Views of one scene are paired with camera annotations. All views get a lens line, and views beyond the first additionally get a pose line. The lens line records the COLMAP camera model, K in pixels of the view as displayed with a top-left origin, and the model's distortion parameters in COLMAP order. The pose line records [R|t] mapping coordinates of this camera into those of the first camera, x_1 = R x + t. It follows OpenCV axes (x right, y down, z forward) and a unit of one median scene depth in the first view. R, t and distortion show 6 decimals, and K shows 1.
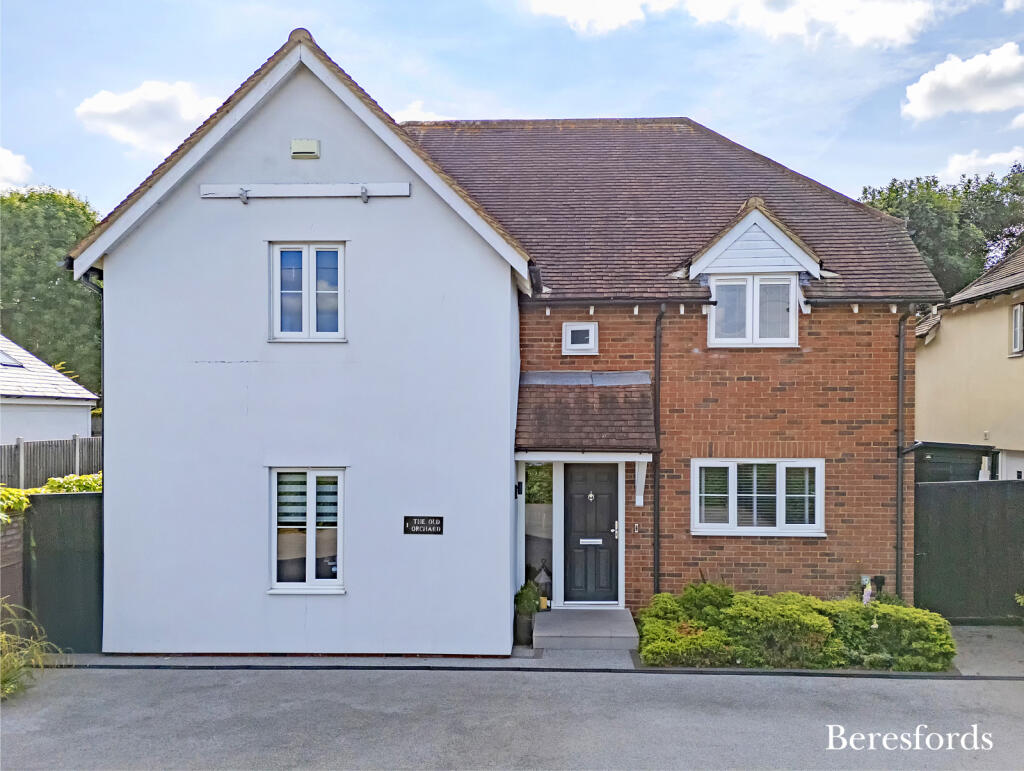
lens RADIAL K [[781.4, 0, 526.1], [0, 781.4, 421.3], [0, 0, 1]] dist [0.058105, -0.008079]
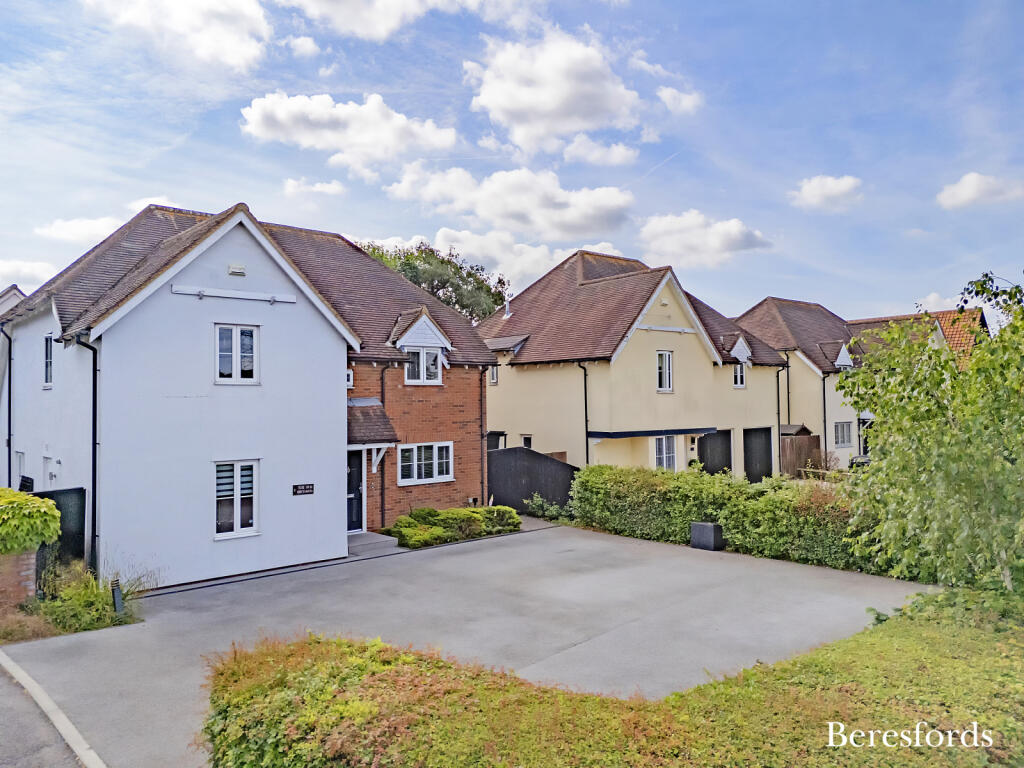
lens RADIAL K [[759.9, 0, 510.3], [0, 759.9, 381.6], [0, 0, 1]] dist [0.013817, 0.001445]
pose [[0.718957, 0.007260, 0.695017, -0.864078], [0.022507, 0.999178, -0.033720, -0.035360], [-0.694690, 0.039887, 0.718202, -0.486492]]
